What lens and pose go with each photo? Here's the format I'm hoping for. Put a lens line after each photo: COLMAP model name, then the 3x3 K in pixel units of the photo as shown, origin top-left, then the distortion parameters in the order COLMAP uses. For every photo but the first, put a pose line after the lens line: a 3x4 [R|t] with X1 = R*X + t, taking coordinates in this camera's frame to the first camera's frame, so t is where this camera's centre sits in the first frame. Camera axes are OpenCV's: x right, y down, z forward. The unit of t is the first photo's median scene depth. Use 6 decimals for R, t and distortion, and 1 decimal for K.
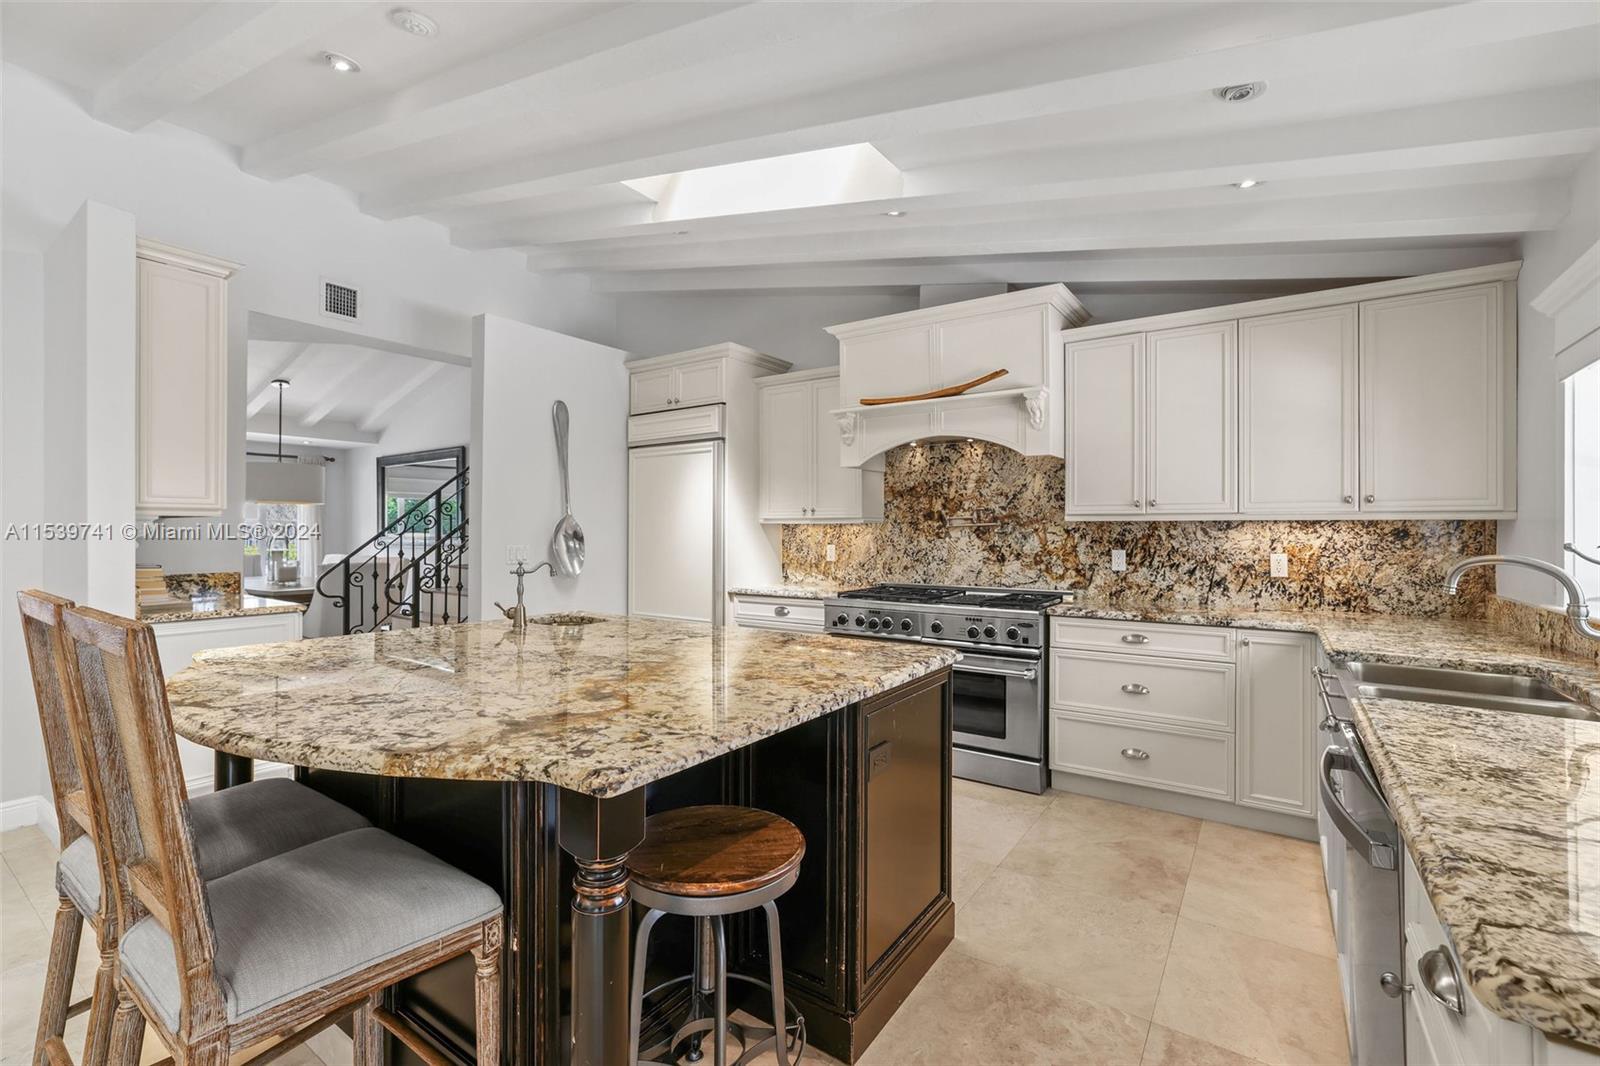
lens RADIAL K [[699.8, 0, 801.8], [0, 699.8, 528.9], [0, 0, 1]] dist [-0.021561, 0.006883]
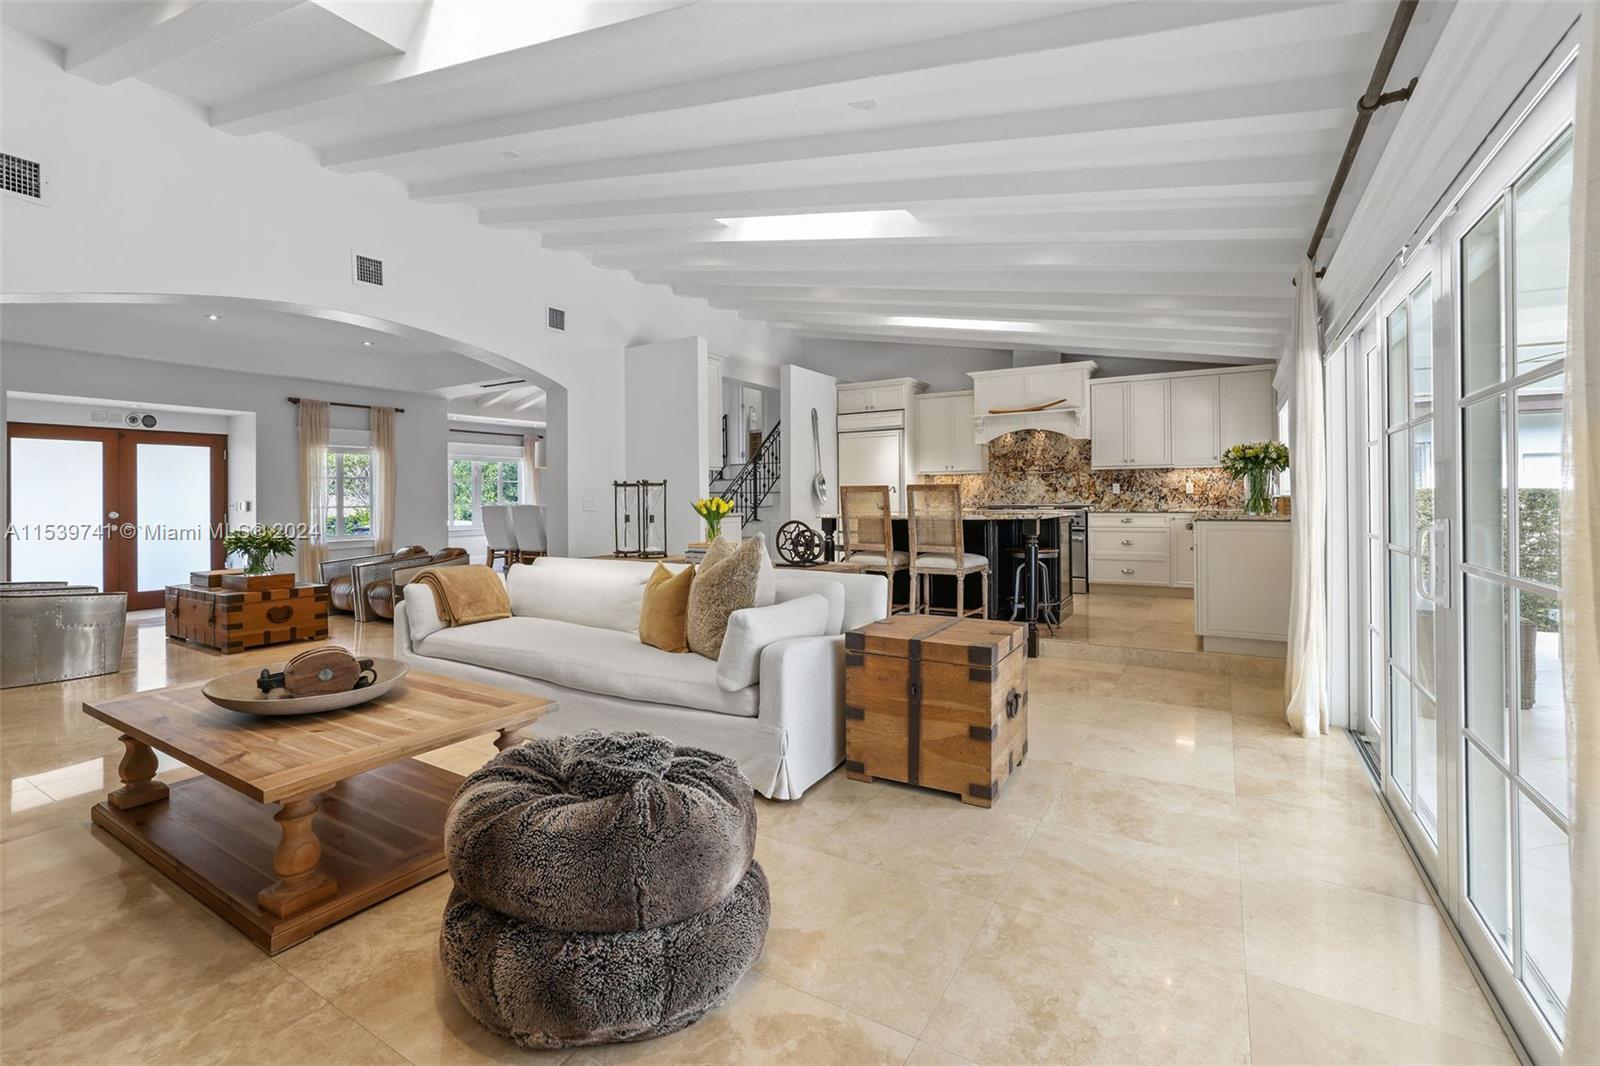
lens RADIAL K [[699.8, 0, 795.9], [0, 699.8, 502.5], [0, 0, 1]] dist [-0.021561, 0.006883]
pose [[0.998592, -0.016699, 0.050354, -0.580484], [0.015926, 0.999750, 0.015726, 0.037878], [-0.050604, -0.014902, 0.998608, -0.986758]]
